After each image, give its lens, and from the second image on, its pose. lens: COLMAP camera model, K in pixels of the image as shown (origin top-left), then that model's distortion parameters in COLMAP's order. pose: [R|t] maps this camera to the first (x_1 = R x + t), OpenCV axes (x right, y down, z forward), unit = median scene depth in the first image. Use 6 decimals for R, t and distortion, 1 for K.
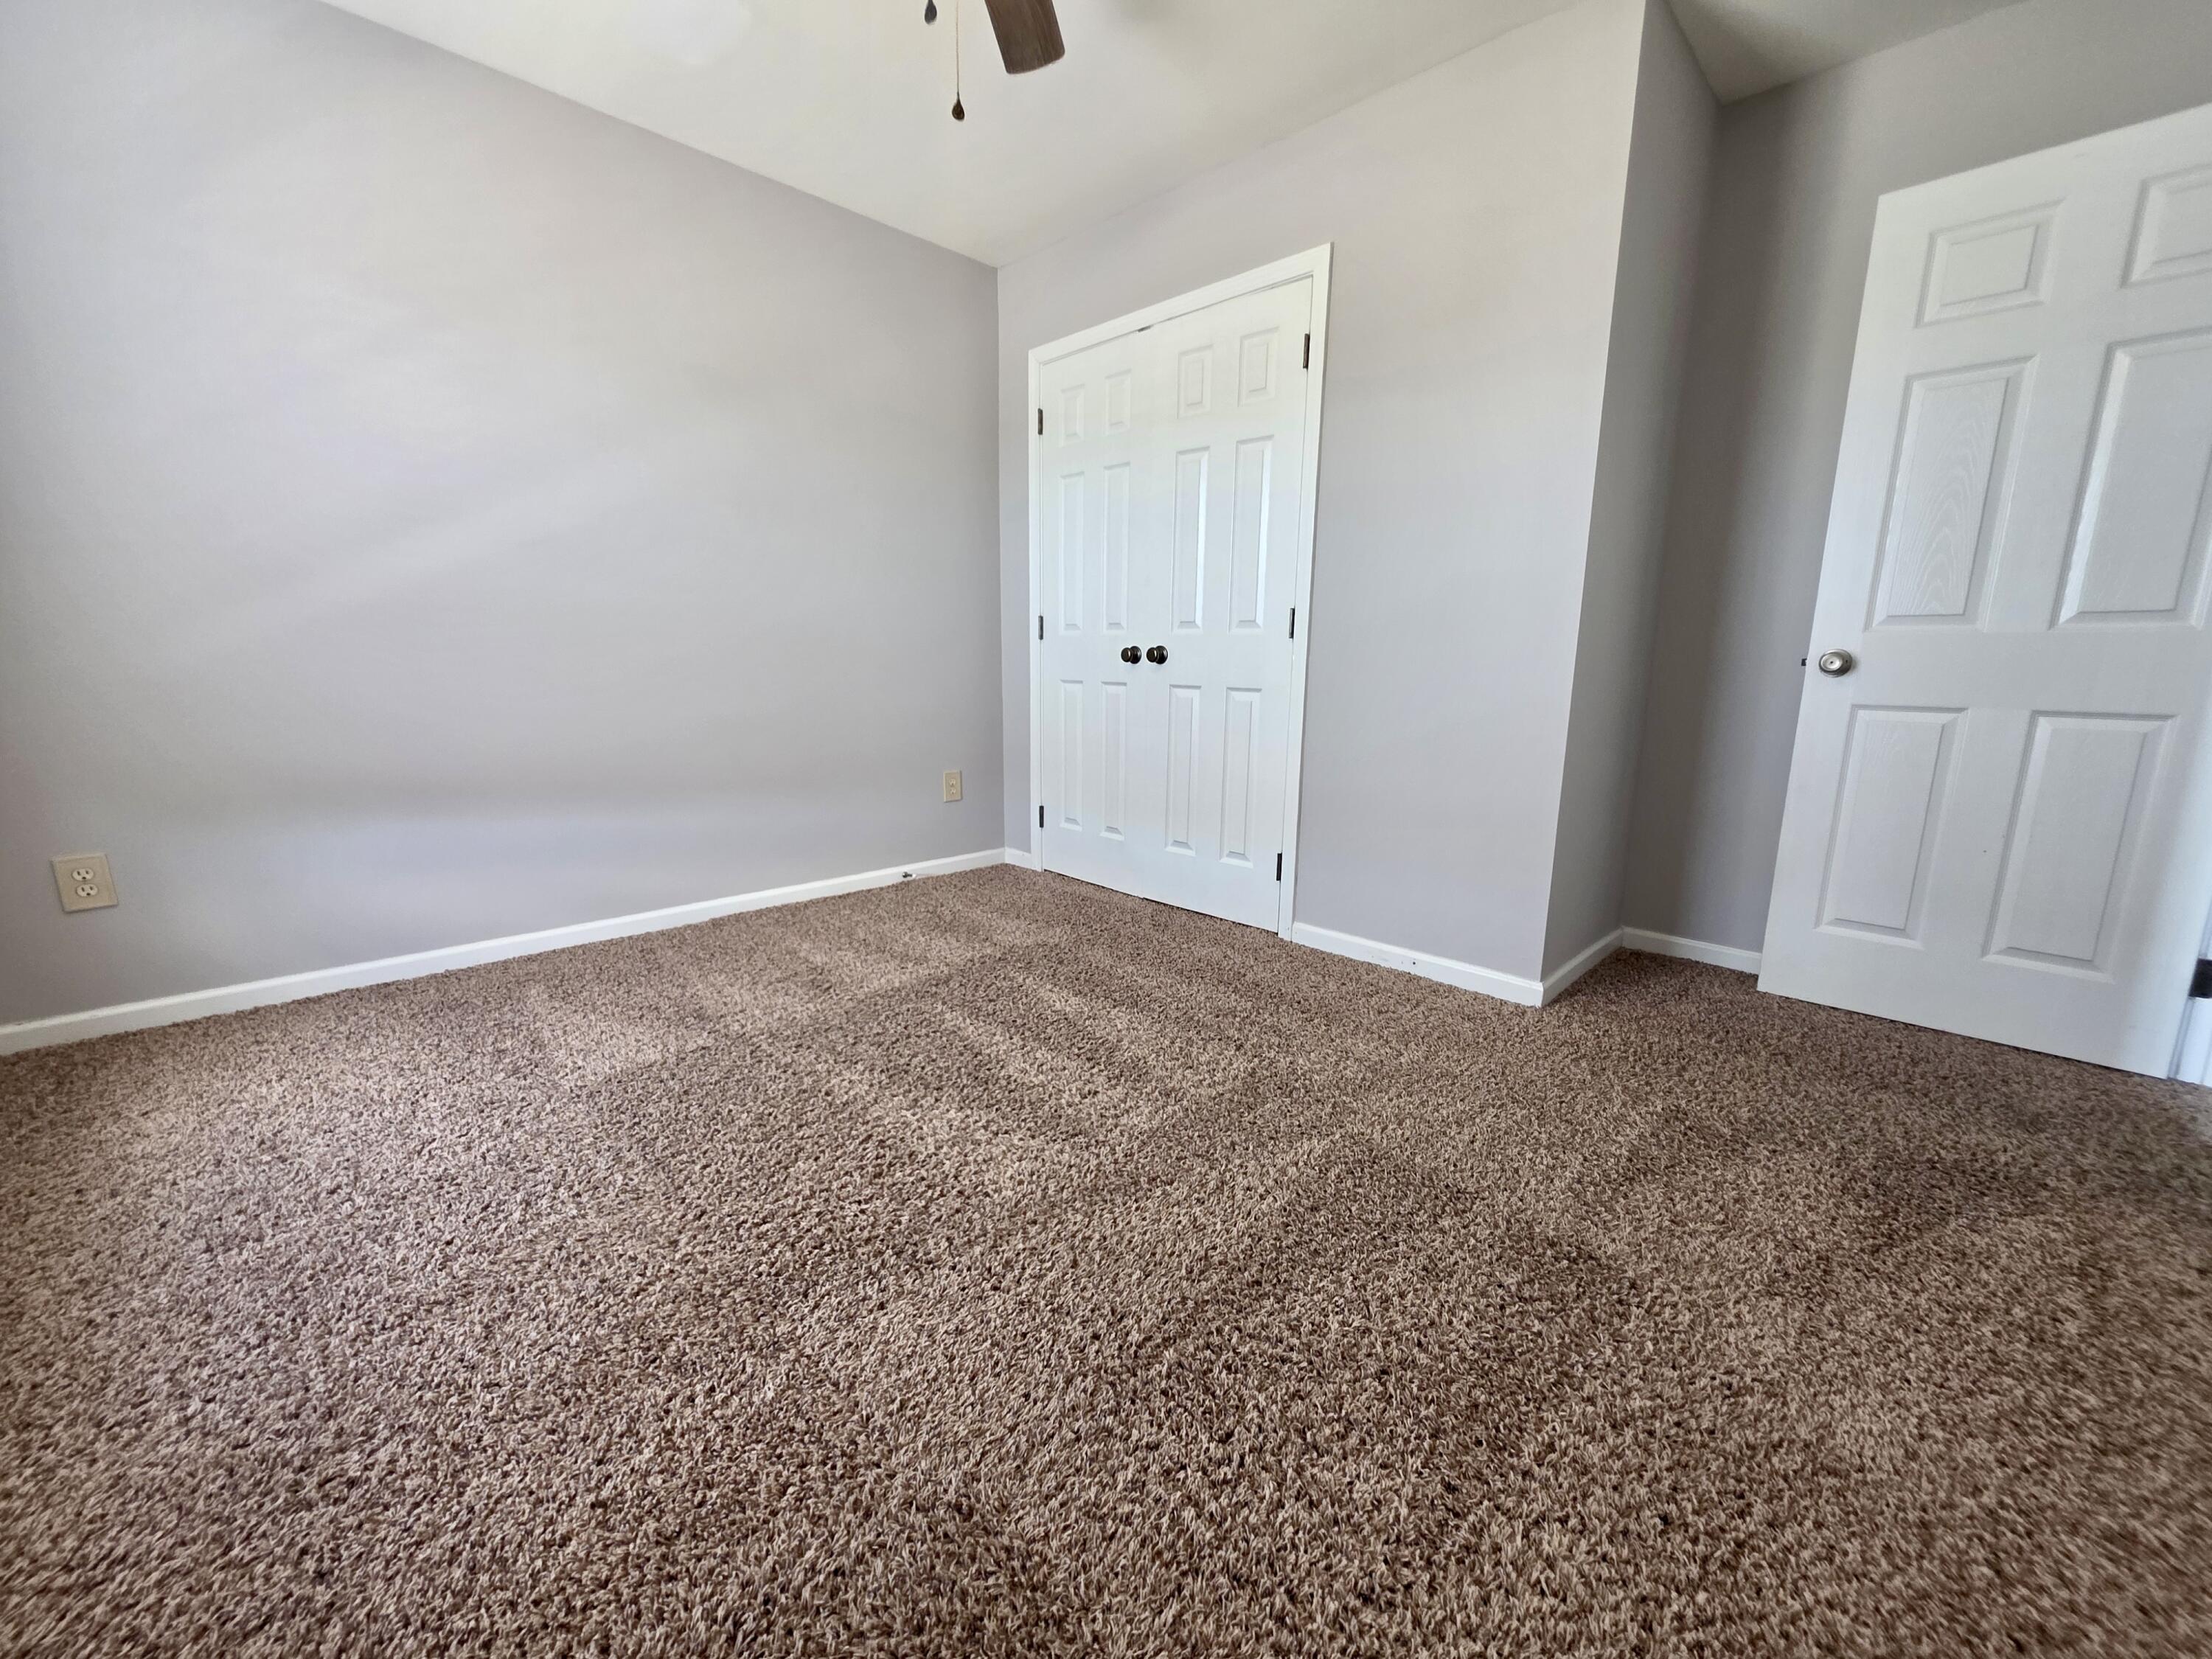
lens RADIAL K [[888.0, 0, 1081.3], [0, 888.0, 824.8], [0, 0, 1]] dist [-0.000798, -0.000197]
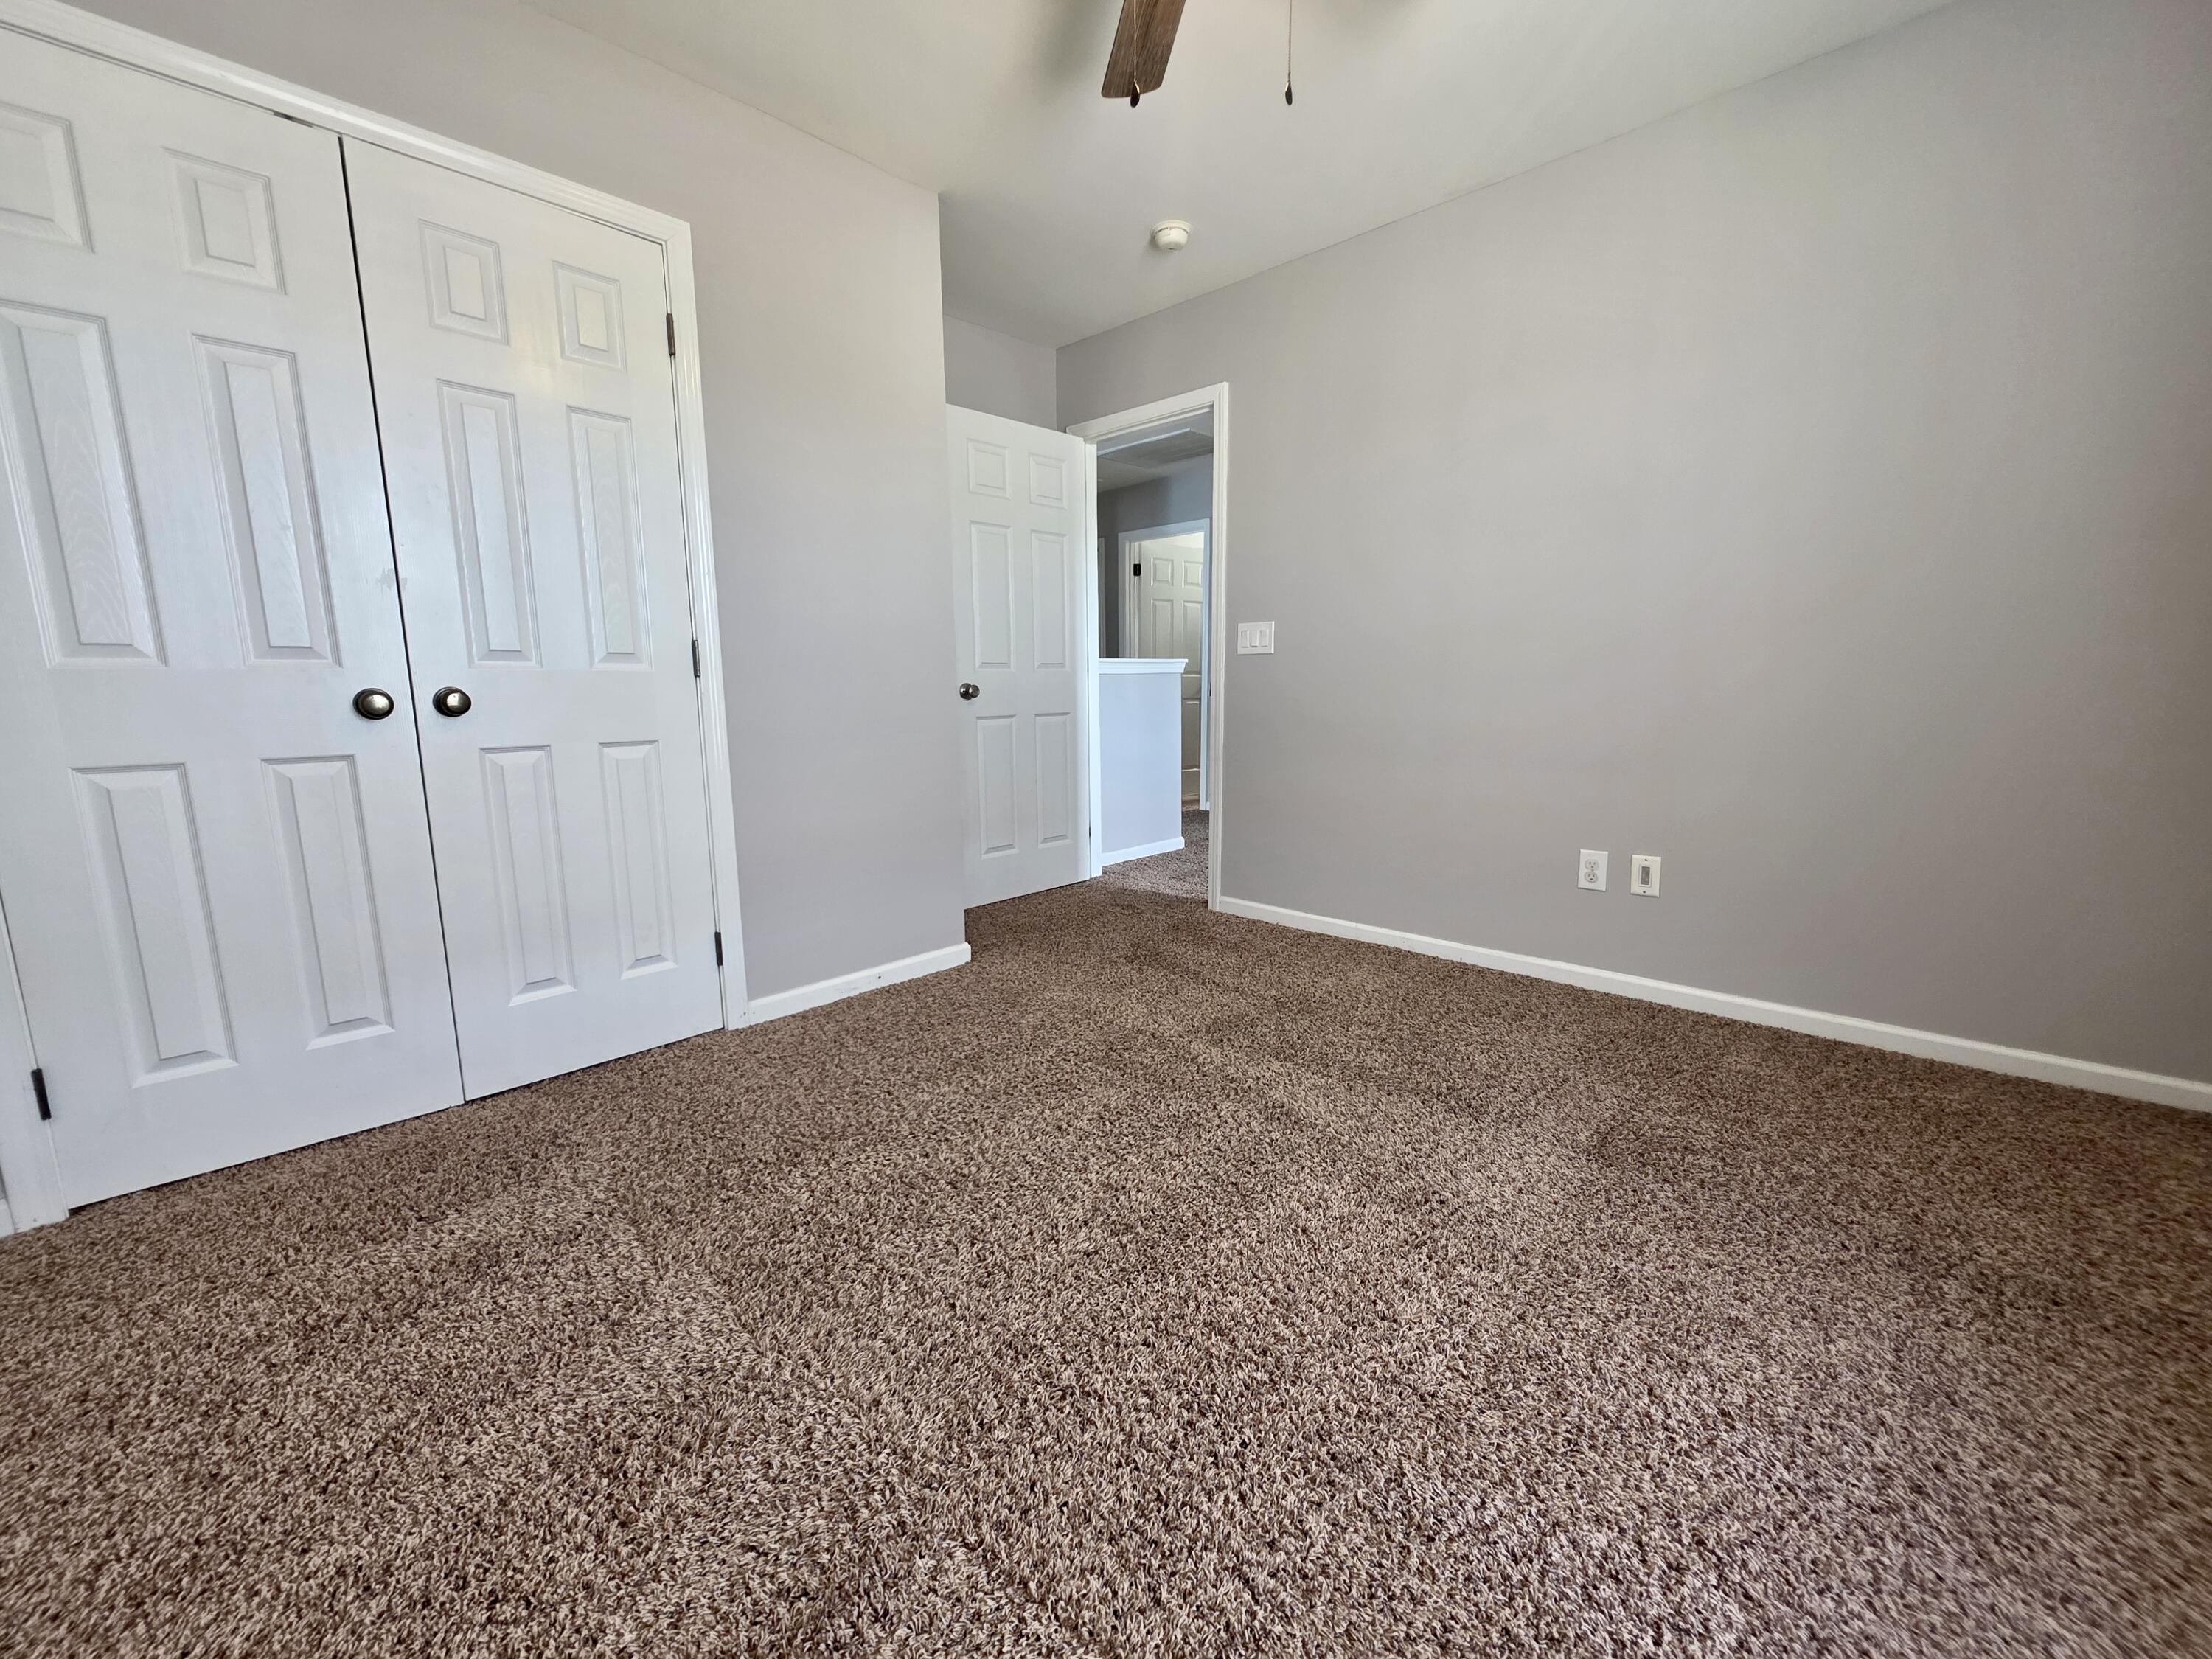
lens RADIAL K [[887.2, 0, 1106.7], [0, 887.2, 827.7], [0, 0, 1]] dist [0.000493, -0.000105]
pose [[-0.035856, -0.165163, 0.985614, -0.633819], [0.204270, 0.964215, 0.169009, -0.137190], [-0.978258, 0.207391, -0.000835, 0.664140]]
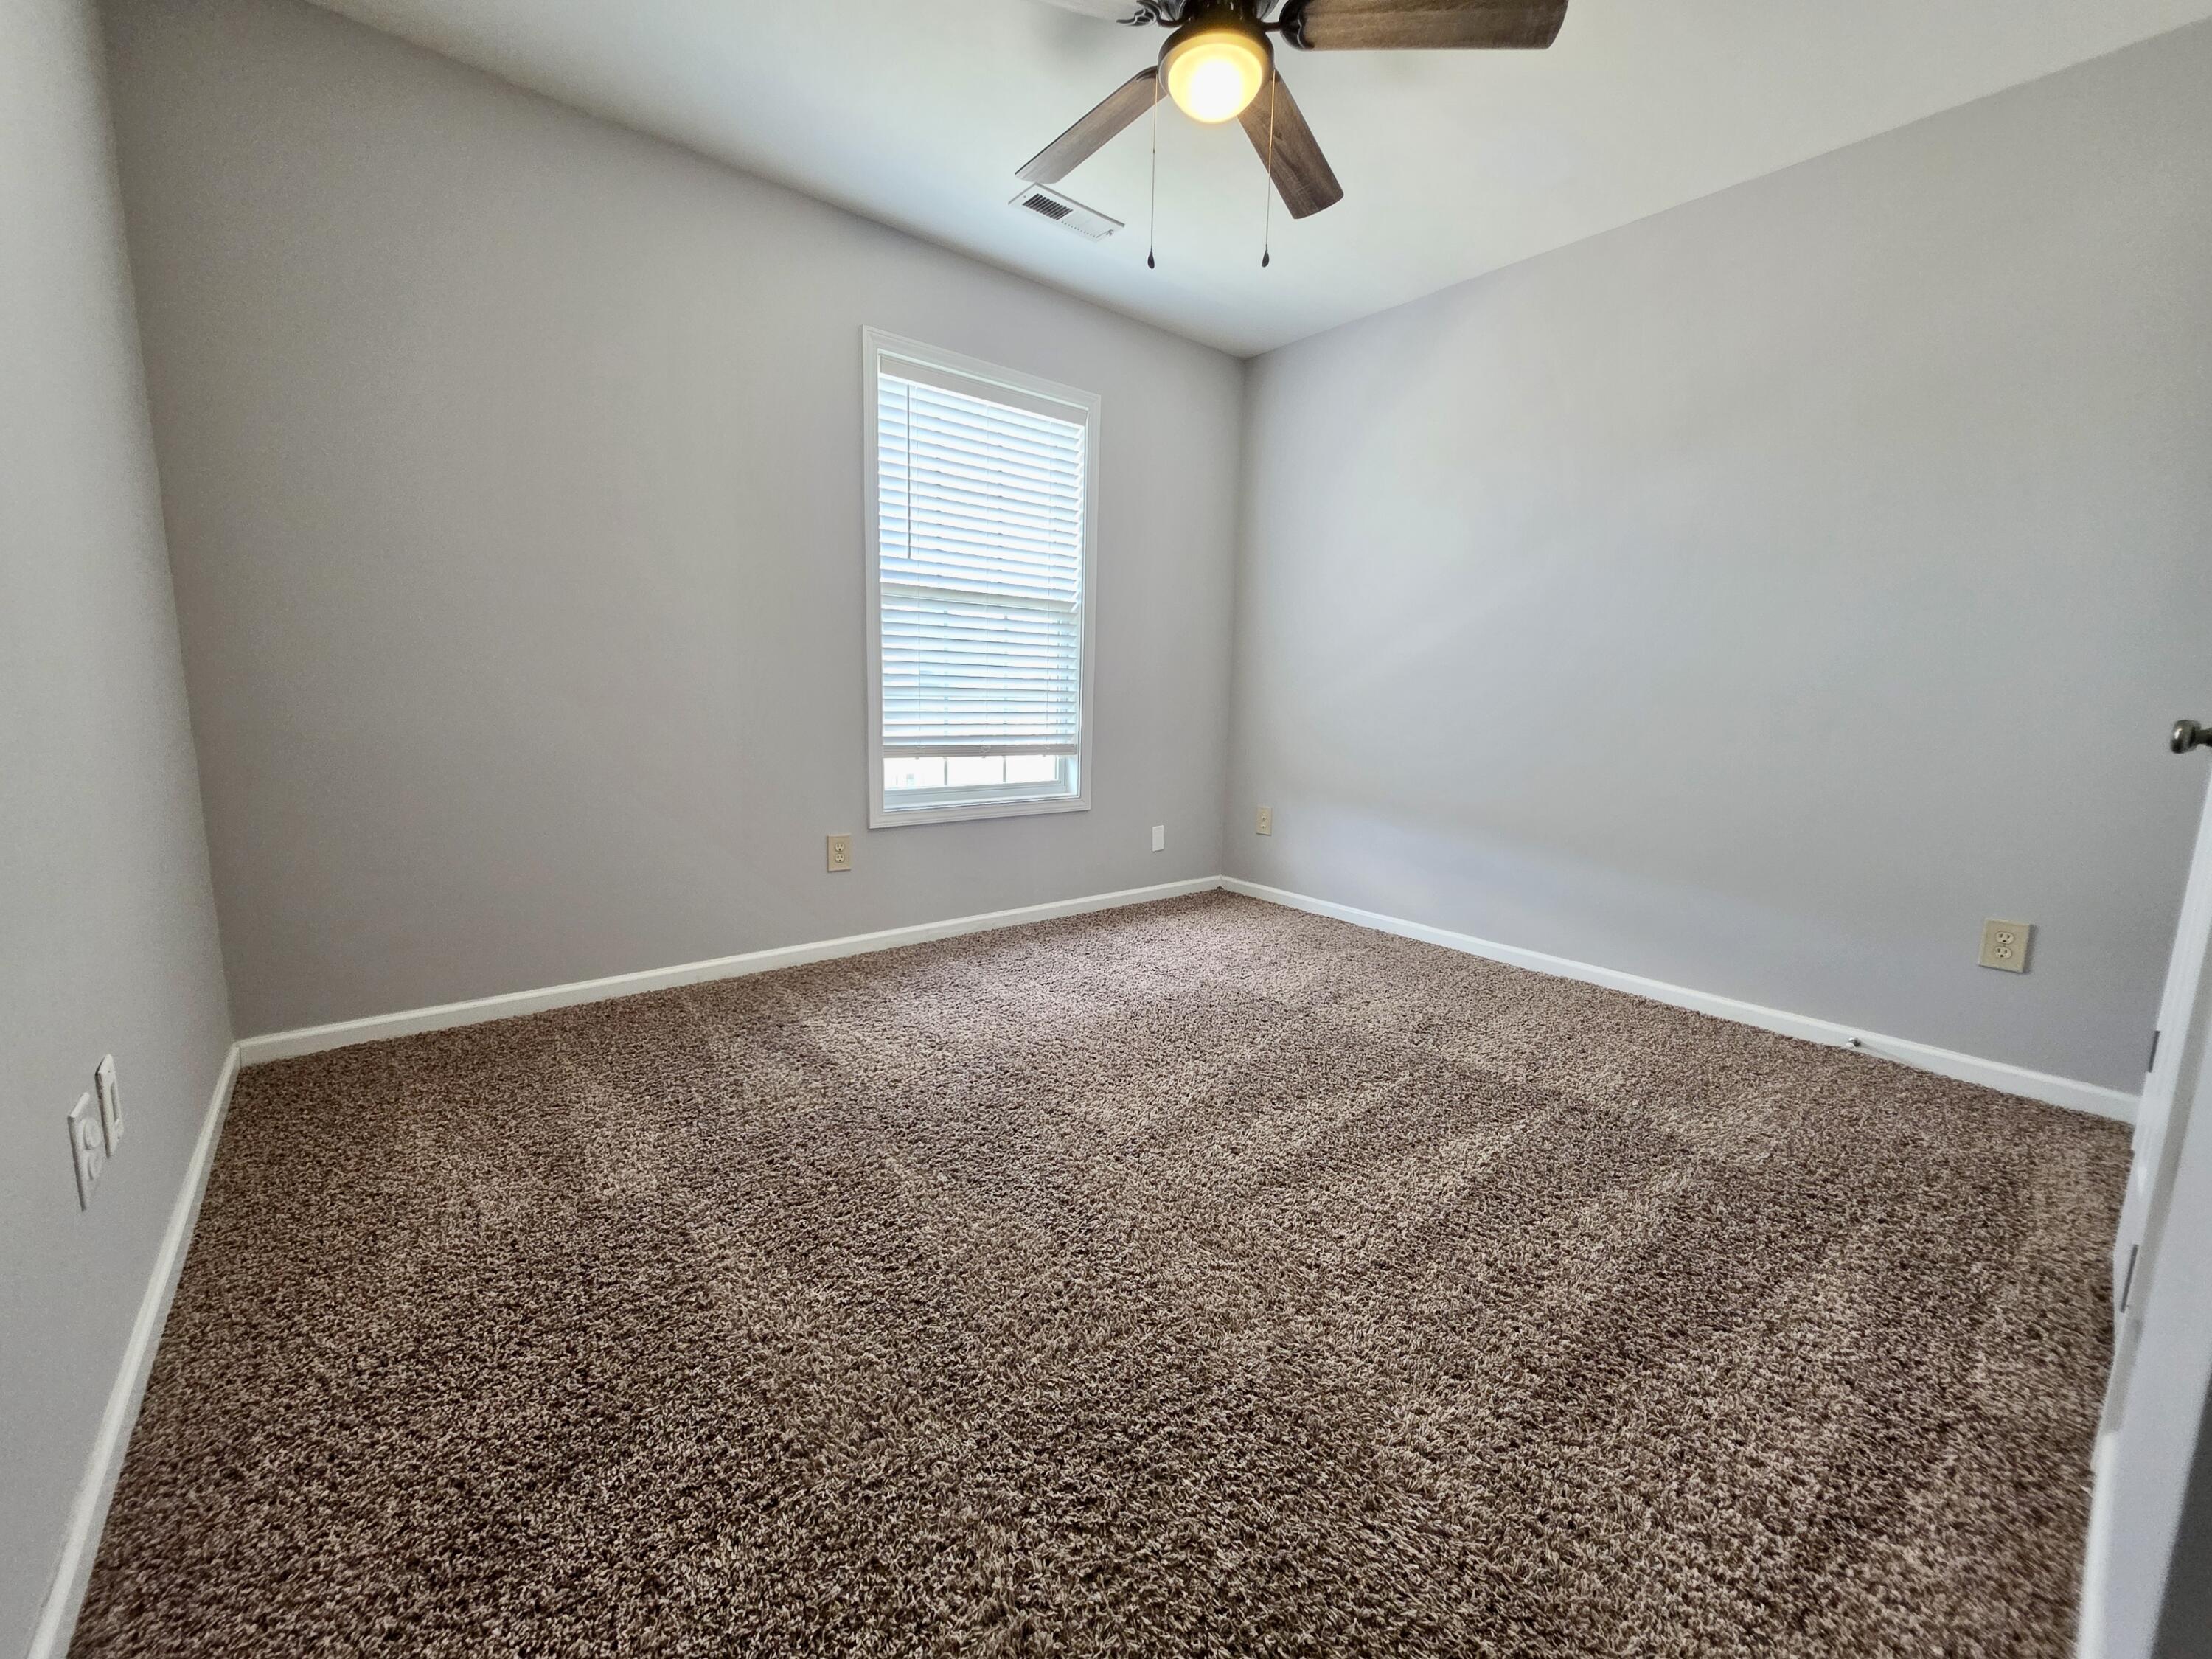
lens RADIAL K [[887.2, 0, 1106.7], [0, 887.2, 827.7], [0, 0, 1]] dist [0.000493, -0.000105]
pose [[-0.074034, 0.144189, -0.986777, 0.650387], [-0.212759, 0.964428, 0.156885, -0.115248], [0.974296, 0.221561, -0.040723, 0.566857]]
